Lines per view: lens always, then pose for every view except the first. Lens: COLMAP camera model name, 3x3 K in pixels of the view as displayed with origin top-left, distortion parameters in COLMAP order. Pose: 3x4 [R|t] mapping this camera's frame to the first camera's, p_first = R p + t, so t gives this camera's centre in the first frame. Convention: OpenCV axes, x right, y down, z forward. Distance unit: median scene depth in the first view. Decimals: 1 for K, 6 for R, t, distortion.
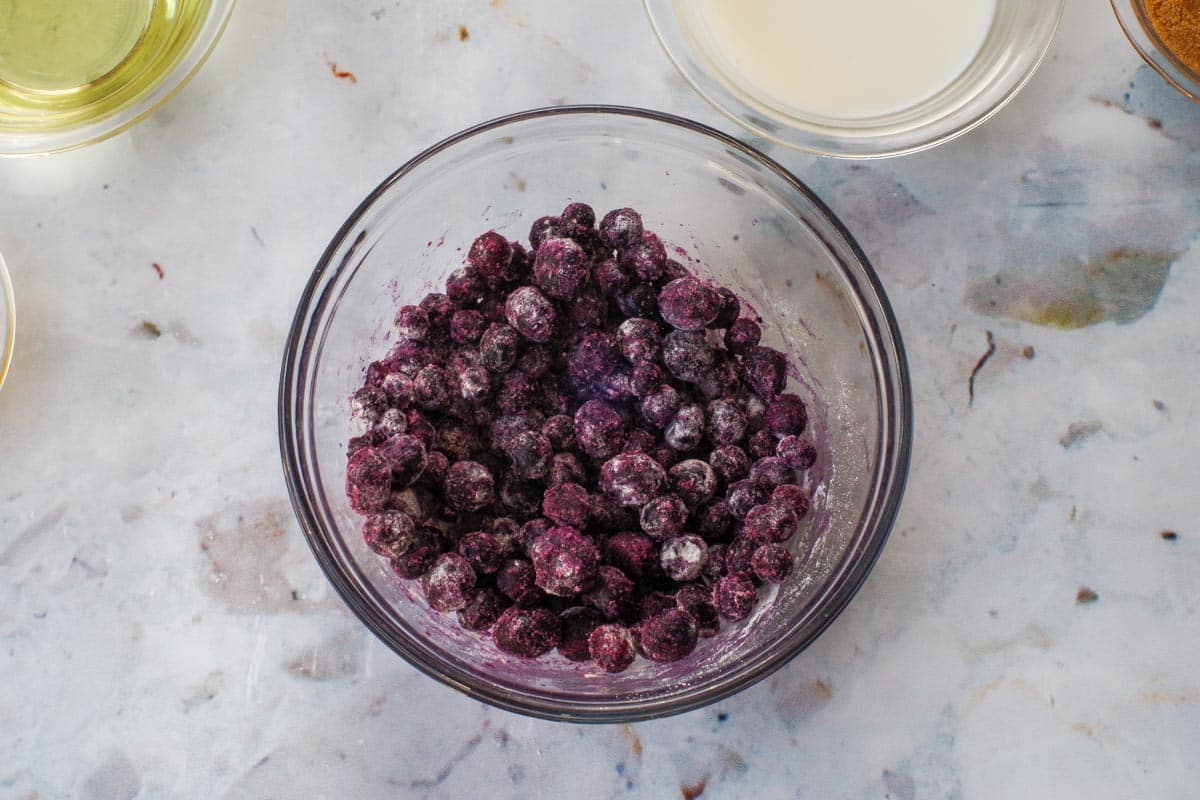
lens RADIAL K [[2571.8, 0, 600.3], [0, 2571.8, 399.9], [0, 0, 1]] dist [0.060873, 0.000000]
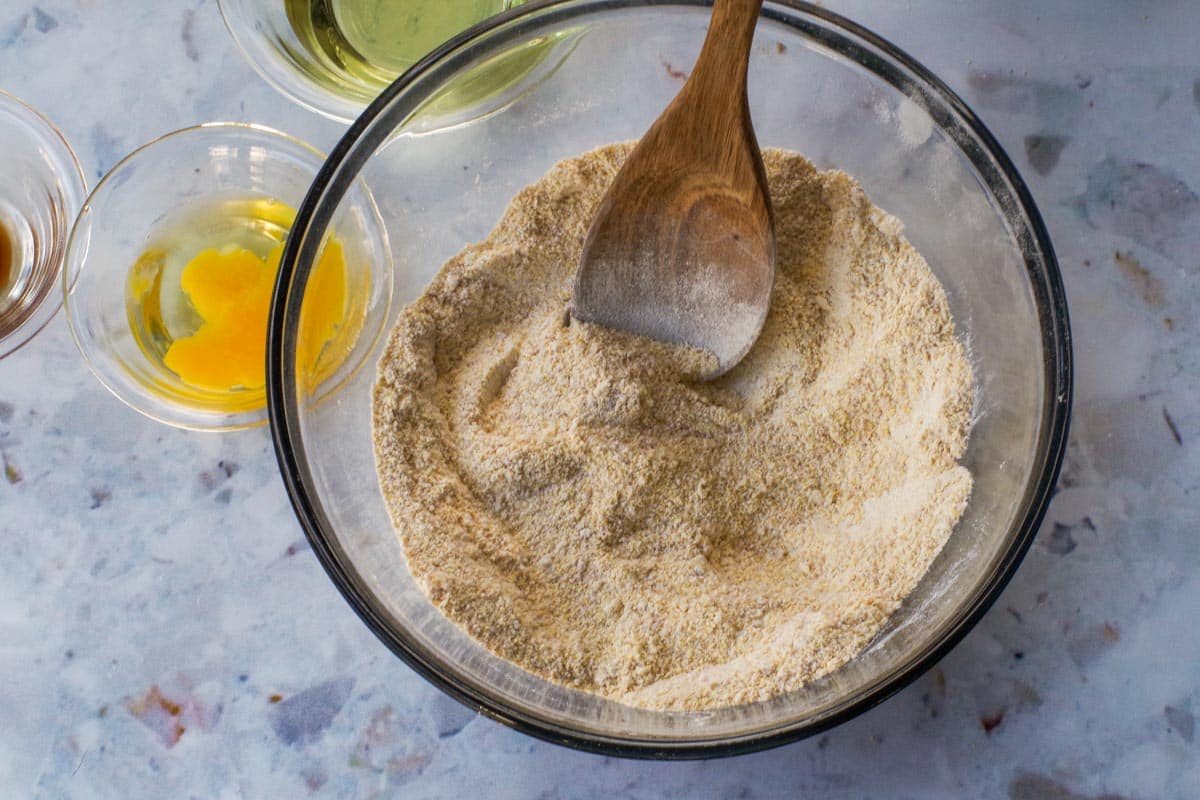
lens RADIAL K [[2571.8, 0, 599.4], [0, 2571.8, 399.0], [0, 0, 1]] dist [0.060873, 0.000000]
pose [[0.993103, 0.009064, -0.116896, -0.003537], [-0.007868, 0.999912, 0.010691, 0.001441], [0.116982, -0.009697, 0.993087, -0.130052]]
